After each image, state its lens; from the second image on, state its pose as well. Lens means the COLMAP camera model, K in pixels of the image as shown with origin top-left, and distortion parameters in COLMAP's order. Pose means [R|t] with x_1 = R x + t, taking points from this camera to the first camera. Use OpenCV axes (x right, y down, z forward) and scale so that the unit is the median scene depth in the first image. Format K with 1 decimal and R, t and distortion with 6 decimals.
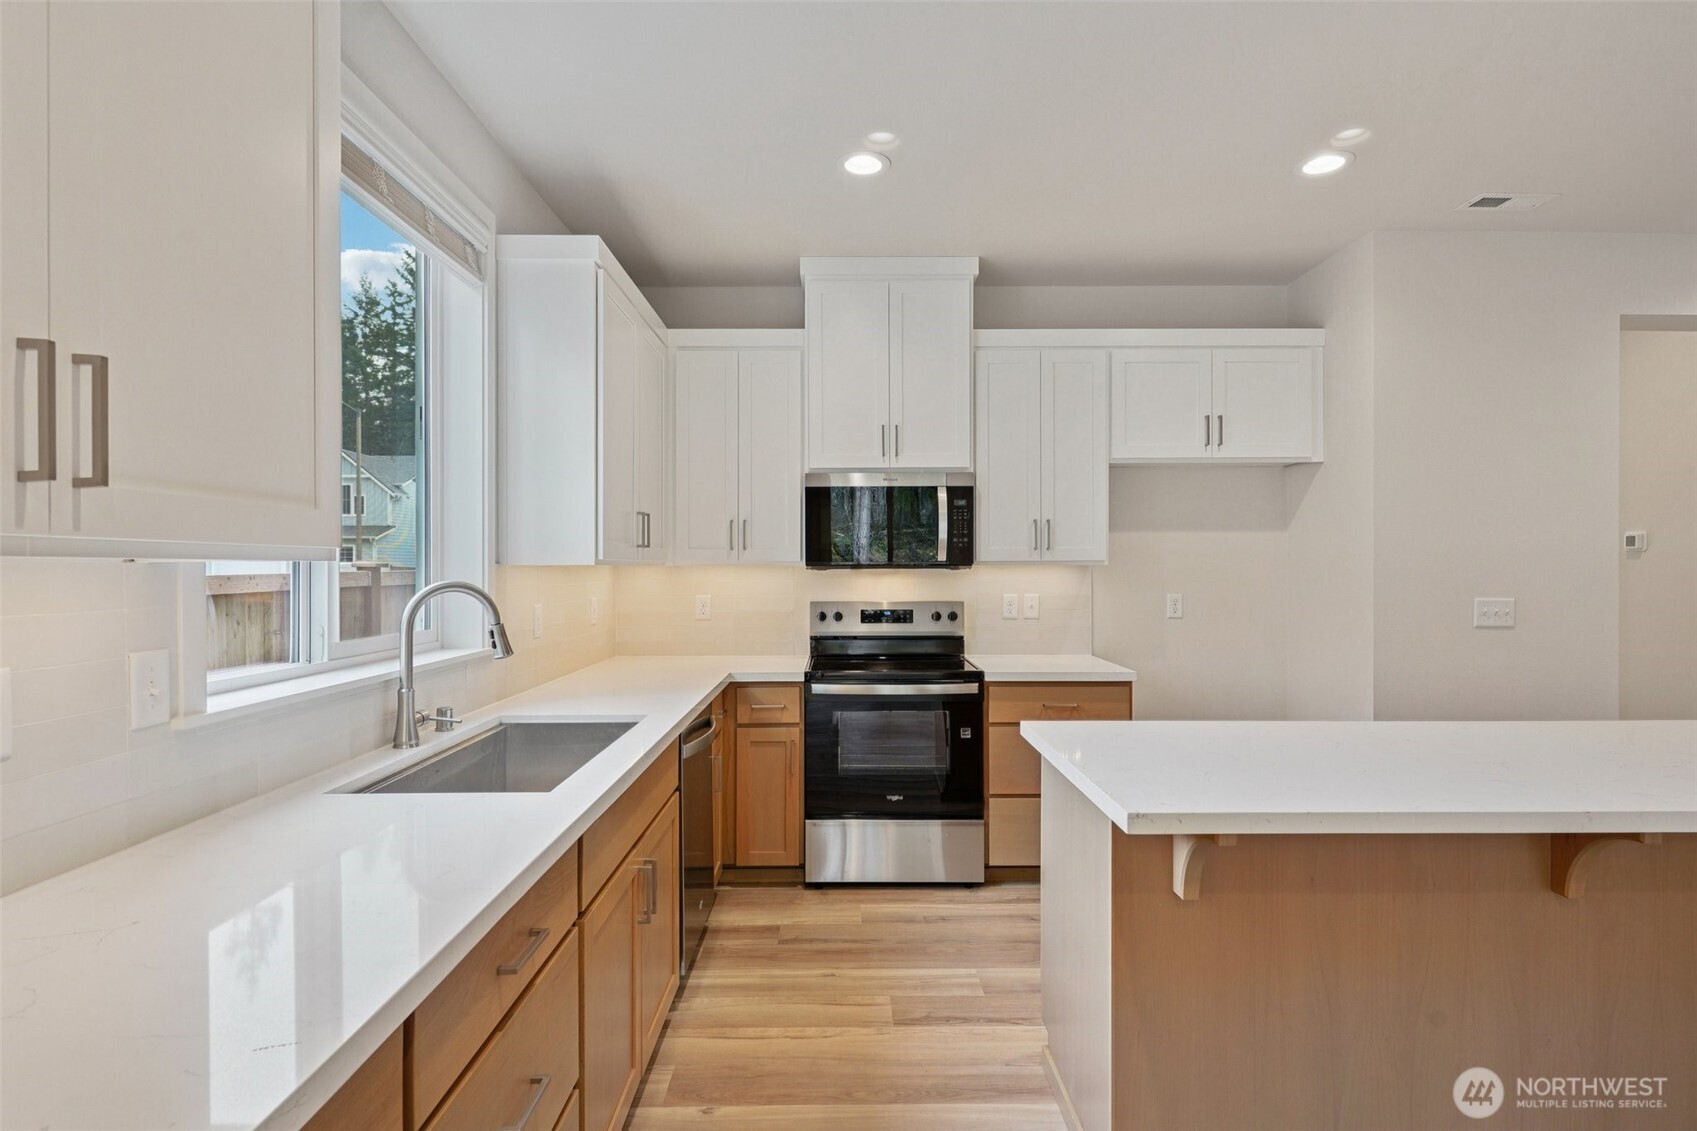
lens RADIAL K [[844.2, 0, 852.7], [0, 844.2, 566.0], [0, 0, 1]] dist [0.009614, -0.004638]
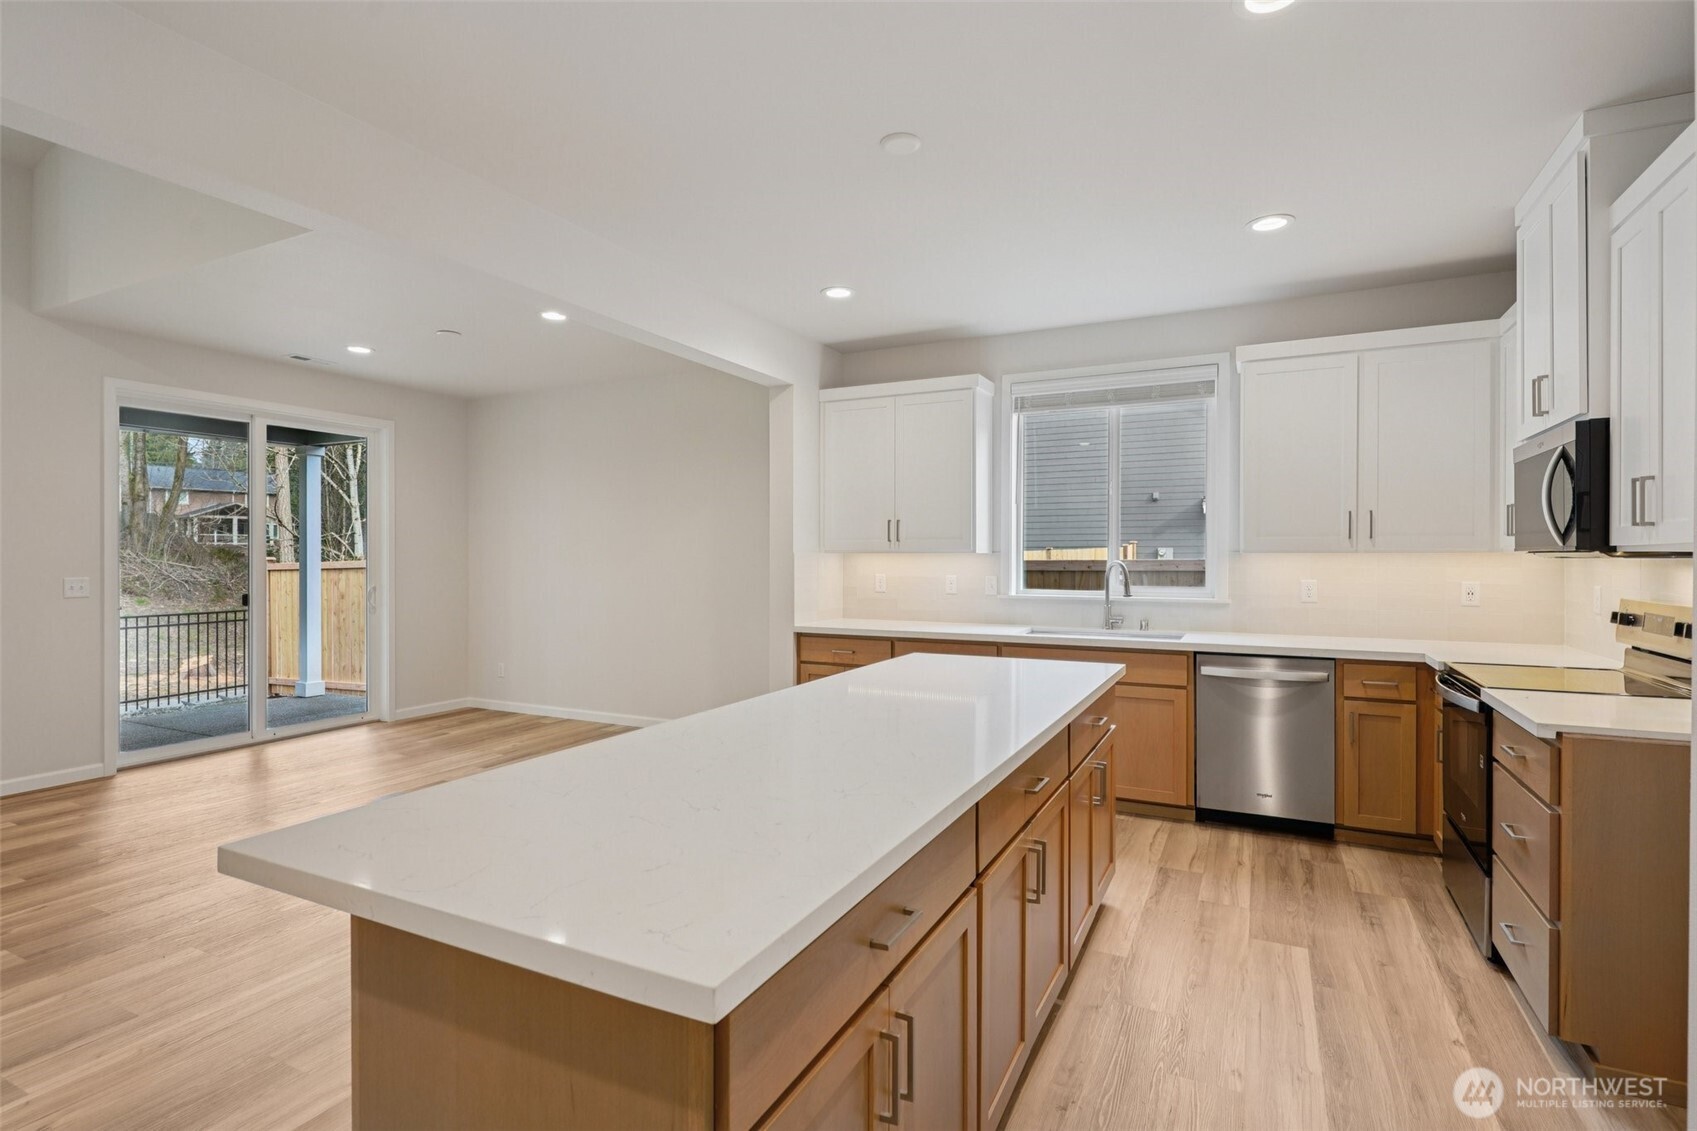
lens RADIAL K [[844.2, 0, 853.4], [0, 844.2, 562.6], [0, 0, 1]] dist [0.009614, -0.004638]
pose [[-0.452152, 0.006593, -0.891917, 1.350328], [-0.000904, 0.999969, 0.007850, 0.004776], [0.891941, 0.004356, -0.452131, 1.006176]]
